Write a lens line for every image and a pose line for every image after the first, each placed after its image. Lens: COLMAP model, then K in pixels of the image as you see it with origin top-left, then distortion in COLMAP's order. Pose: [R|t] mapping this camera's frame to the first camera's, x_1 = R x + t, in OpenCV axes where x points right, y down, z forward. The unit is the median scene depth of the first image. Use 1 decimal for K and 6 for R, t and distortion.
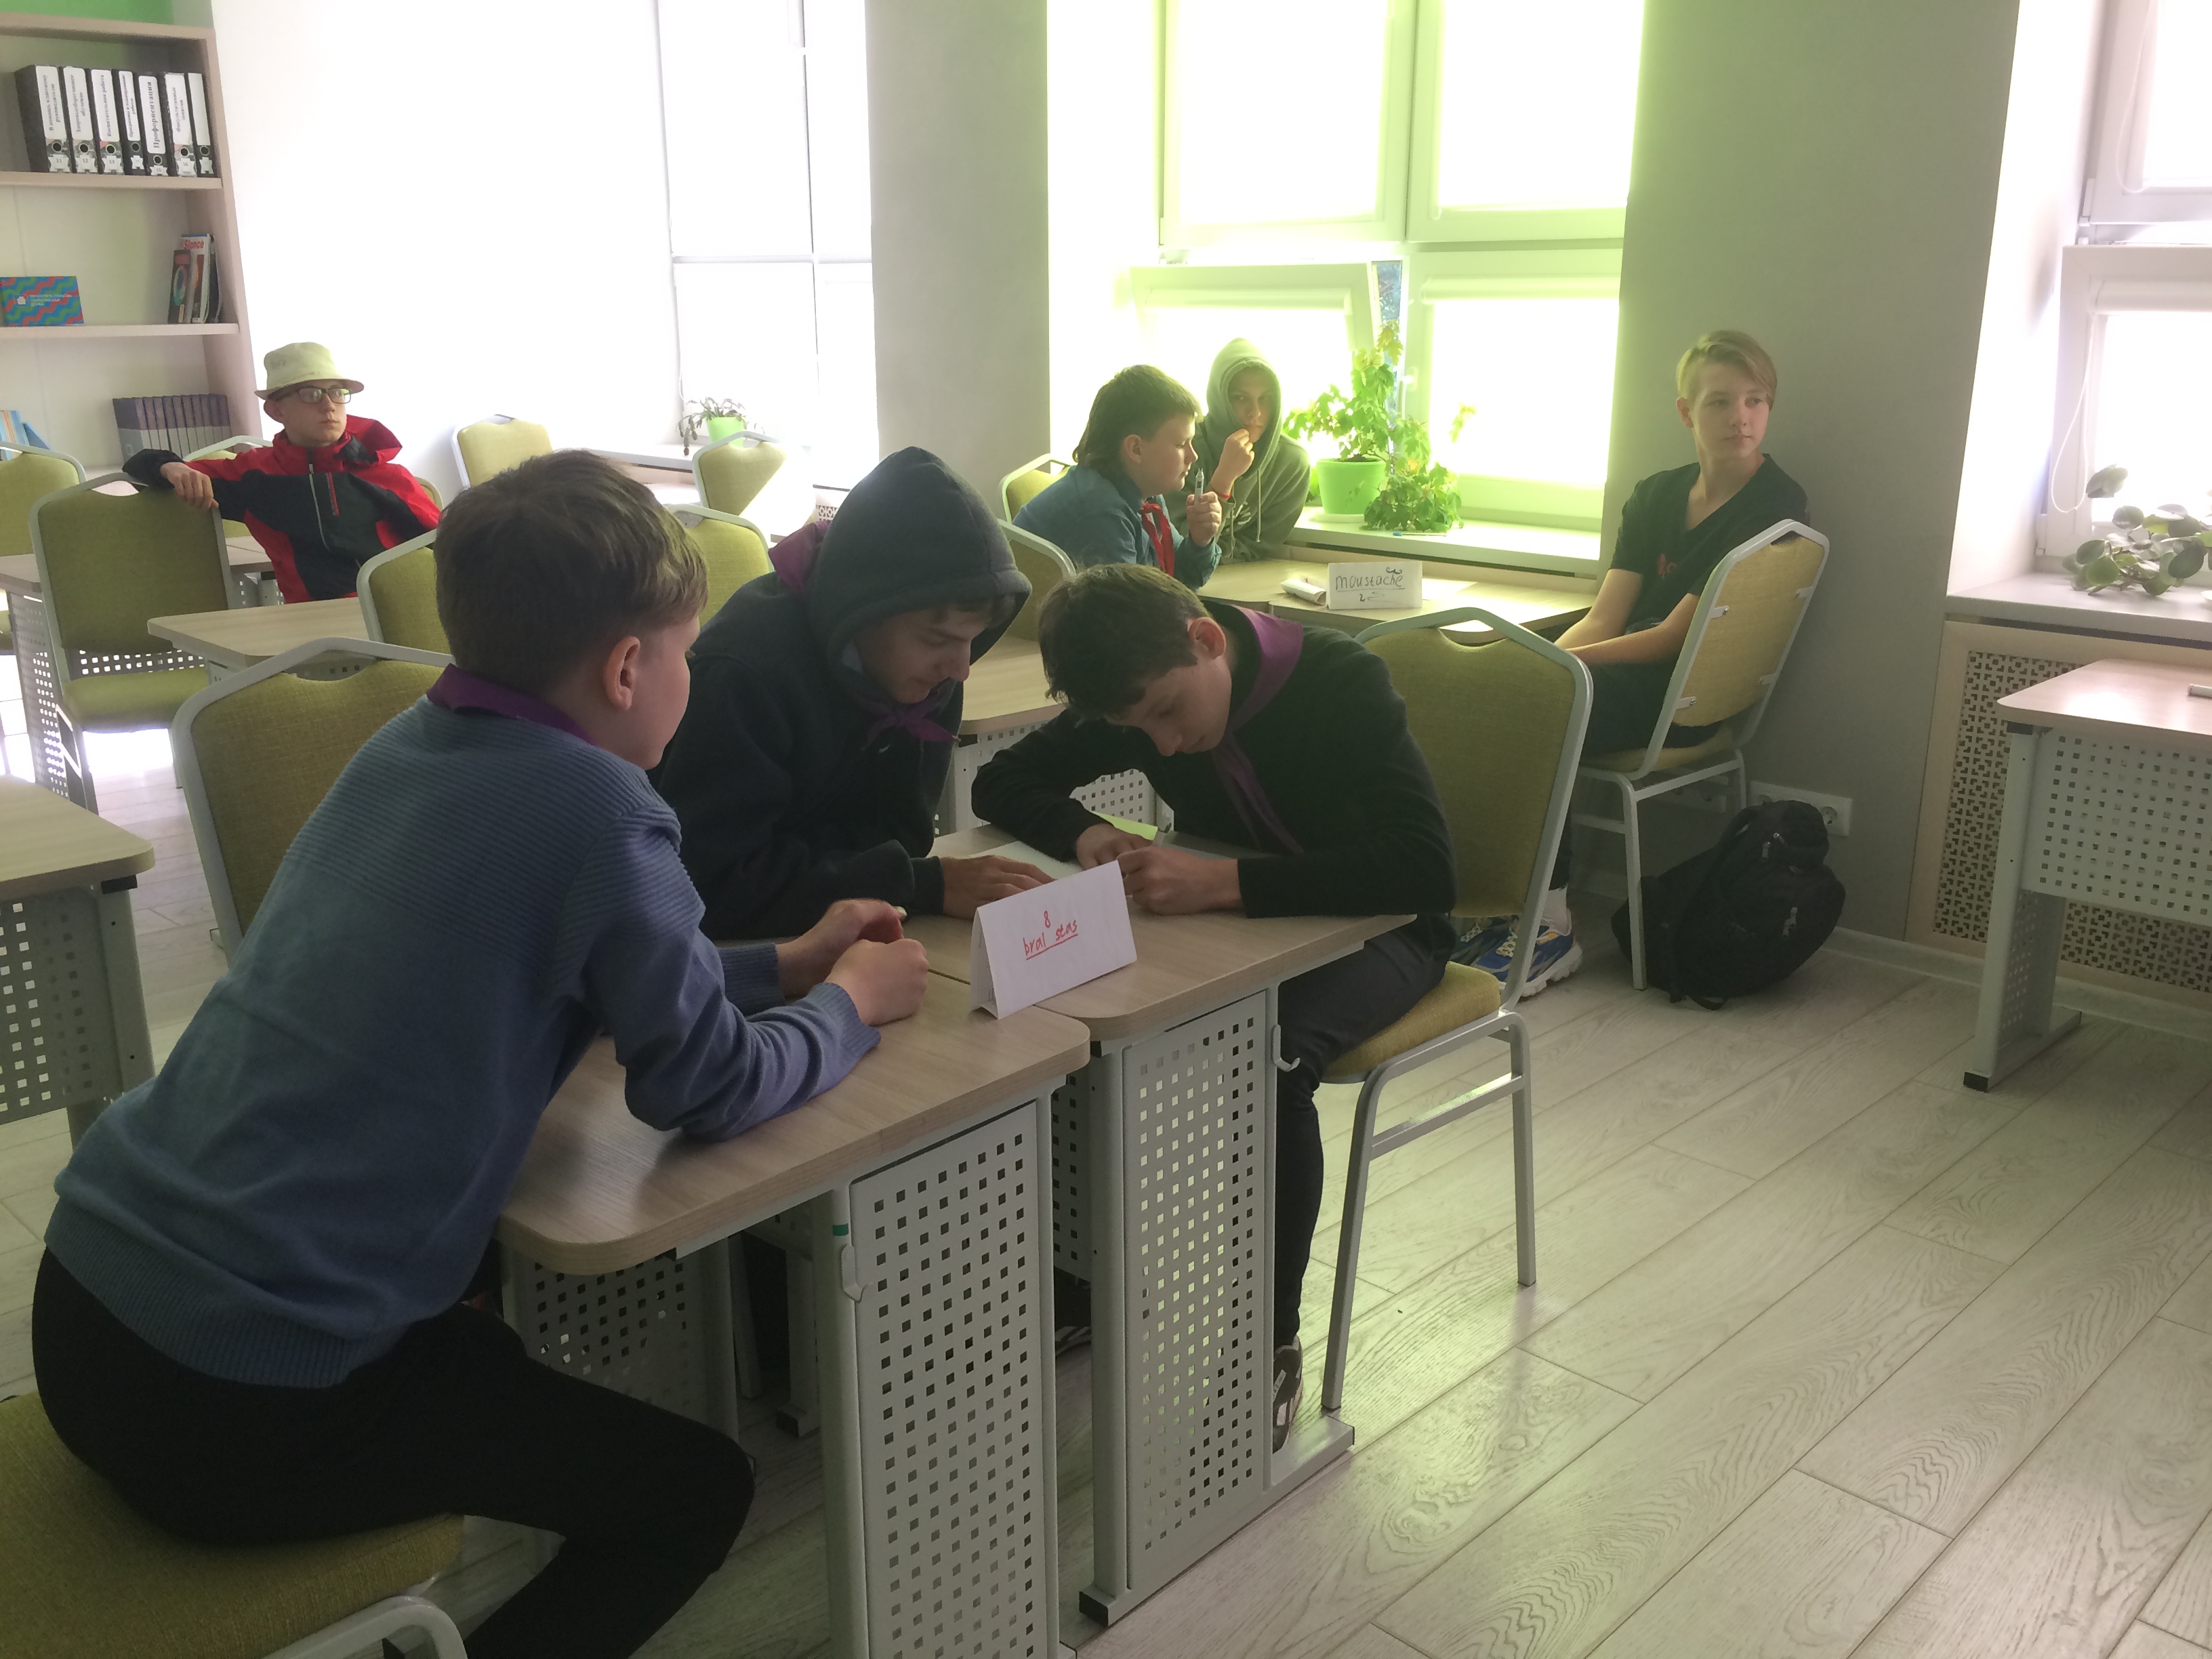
lens RADIAL K [[1955.4, 0, 1106.0], [0, 1955.4, 829.5], [0, 0, 1]] dist [0.155753, -0.199014]
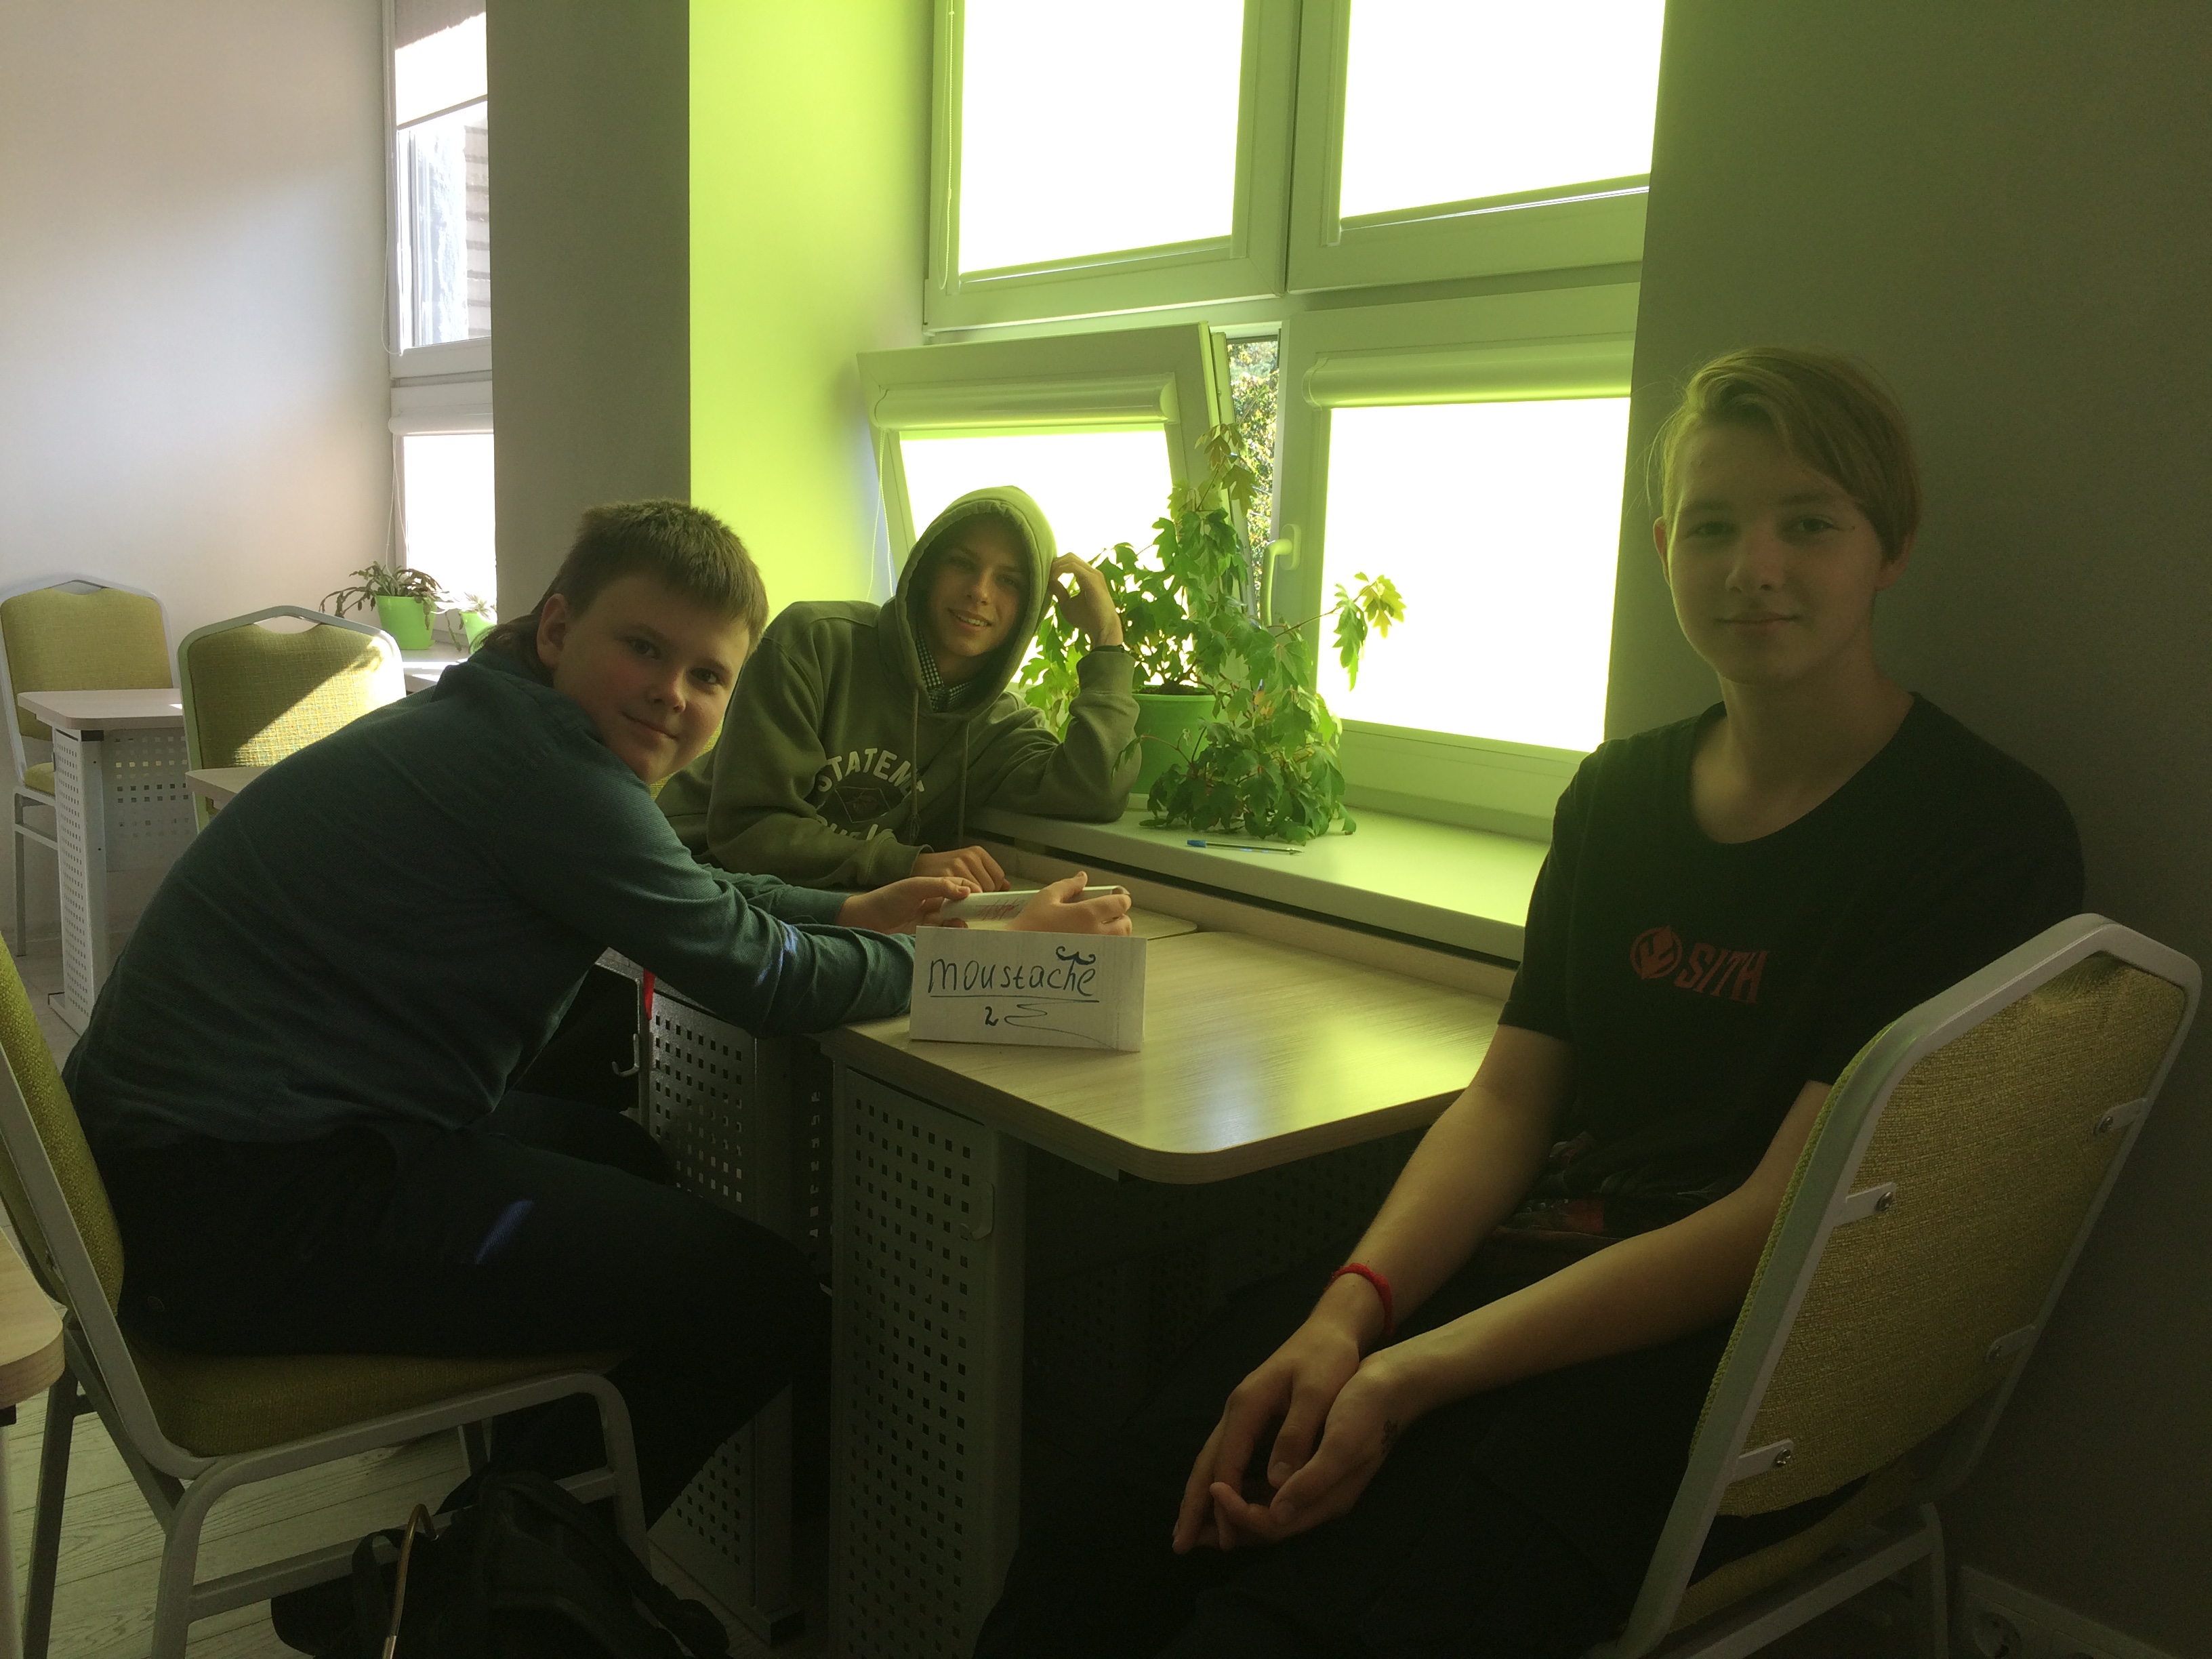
lens RADIAL K [[1955.4, 0, 1106.0], [0, 1955.4, 829.5], [0, 0, 1]] dist [0.155753, -0.199014]
pose [[0.994658, 0.056271, -0.086536, 0.161419], [-0.066372, 0.990714, -0.118661, -0.091638], [0.079056, 0.123771, 0.989157, 0.506693]]
